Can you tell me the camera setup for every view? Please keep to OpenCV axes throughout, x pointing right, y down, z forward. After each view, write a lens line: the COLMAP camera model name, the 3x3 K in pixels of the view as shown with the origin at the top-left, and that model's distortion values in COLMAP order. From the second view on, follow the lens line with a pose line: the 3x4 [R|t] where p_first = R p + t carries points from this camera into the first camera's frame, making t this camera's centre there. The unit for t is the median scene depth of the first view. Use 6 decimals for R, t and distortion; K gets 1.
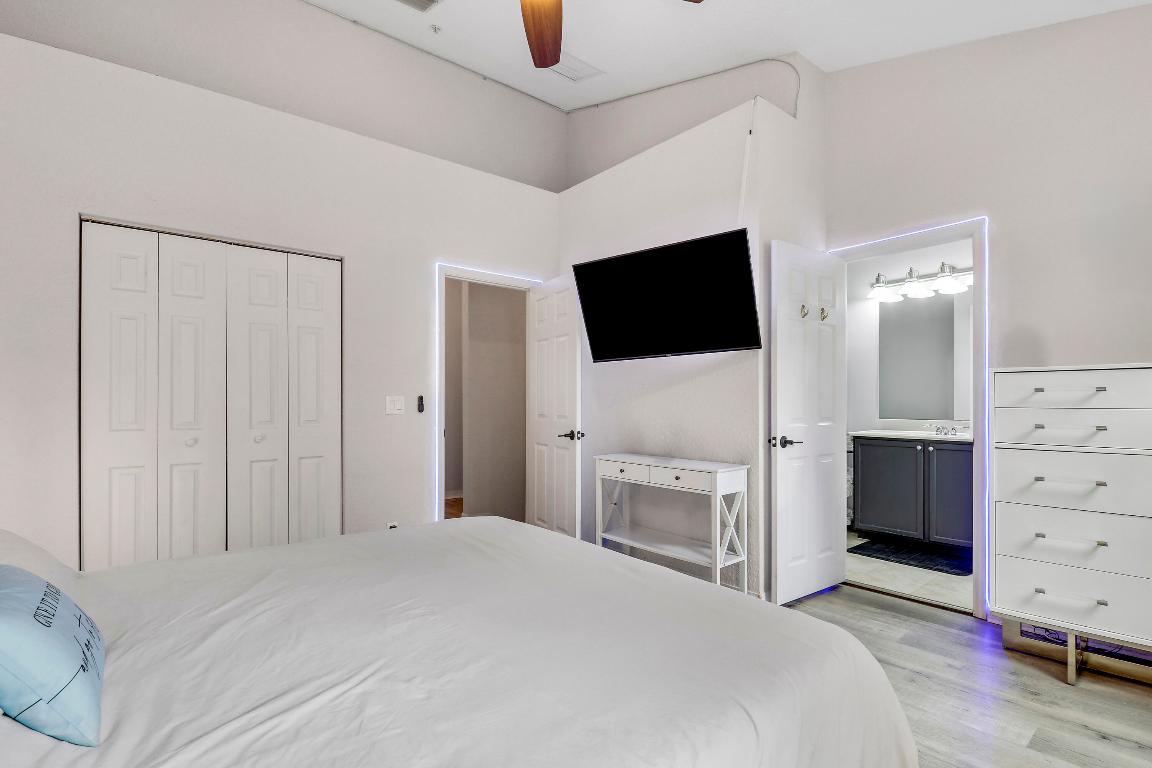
lens RADIAL K [[554.0, 0, 576.4], [0, 554.0, 399.7], [0, 0, 1]] dist [0.000948, -0.009919]
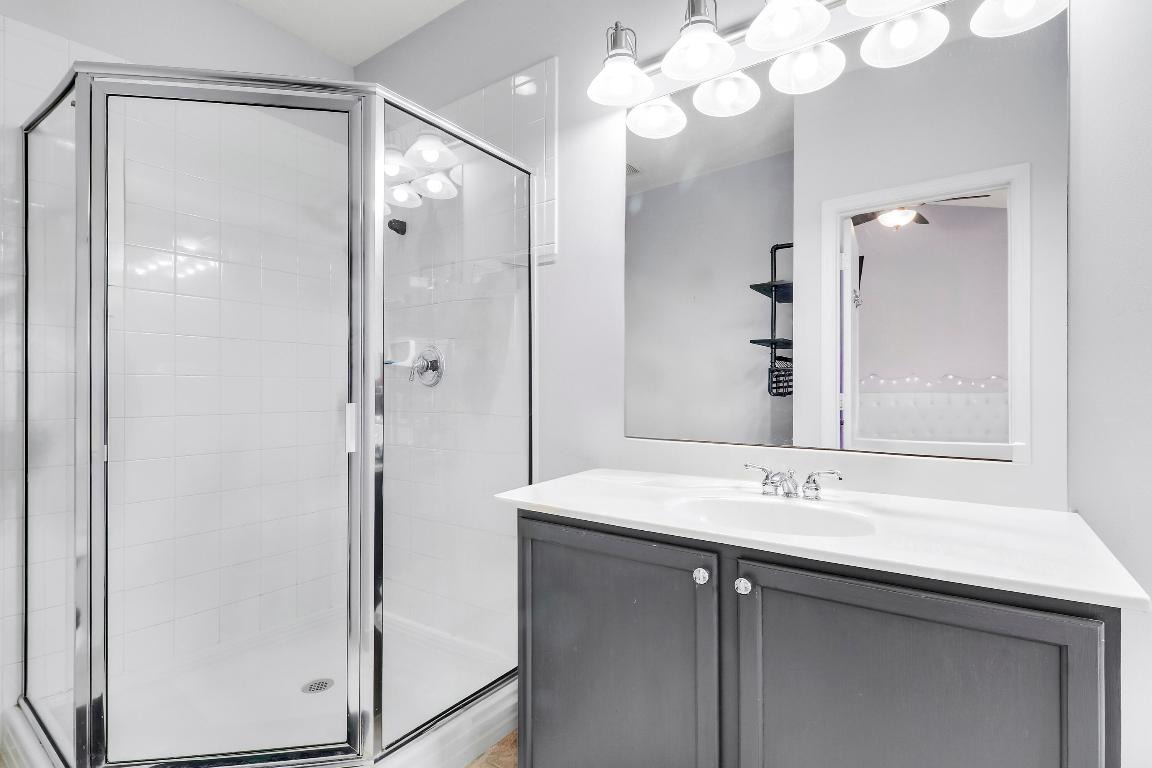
lens RADIAL K [[554.0, 0, 576.4], [0, 554.0, 399.7], [0, 0, 1]] dist [0.000948, -0.009919]
pose [[0.966428, 0.005447, 0.256882, 0.468295], [-0.007748, 0.999938, 0.007945, 0.006379], [-0.256822, -0.009669, 0.966410, 0.725101]]
